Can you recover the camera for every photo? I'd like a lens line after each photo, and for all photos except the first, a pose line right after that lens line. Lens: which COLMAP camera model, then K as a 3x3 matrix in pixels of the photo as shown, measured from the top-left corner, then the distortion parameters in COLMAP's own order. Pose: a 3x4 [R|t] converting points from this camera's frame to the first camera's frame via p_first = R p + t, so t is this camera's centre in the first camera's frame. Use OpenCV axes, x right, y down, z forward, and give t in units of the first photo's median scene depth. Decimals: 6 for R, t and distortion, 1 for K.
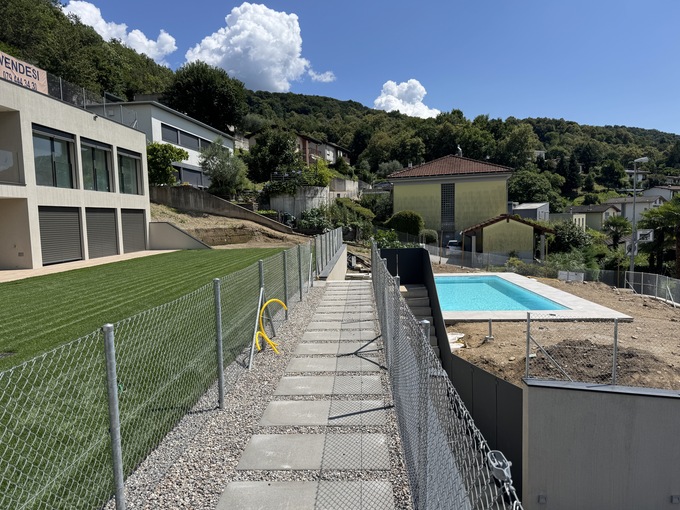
lens RADIAL K [[475.7, 0, 338.1], [0, 475.7, 252.5], [0, 0, 1]] dist [0.092189, -0.123069]
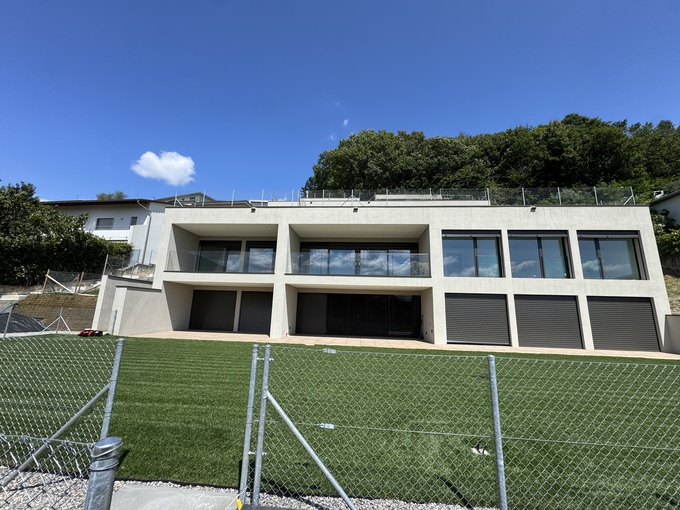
lens RADIAL K [[271.7, 0, 340.0], [0, 271.7, 255.0], [0, 0, 1]] dist [-0.001314, -0.000016]
pose [[-0.035780, -0.176551, -0.983641, 0.072719], [-0.100059, 0.979958, -0.172251, -0.033963], [0.994338, 0.092259, -0.052728, 0.577062]]
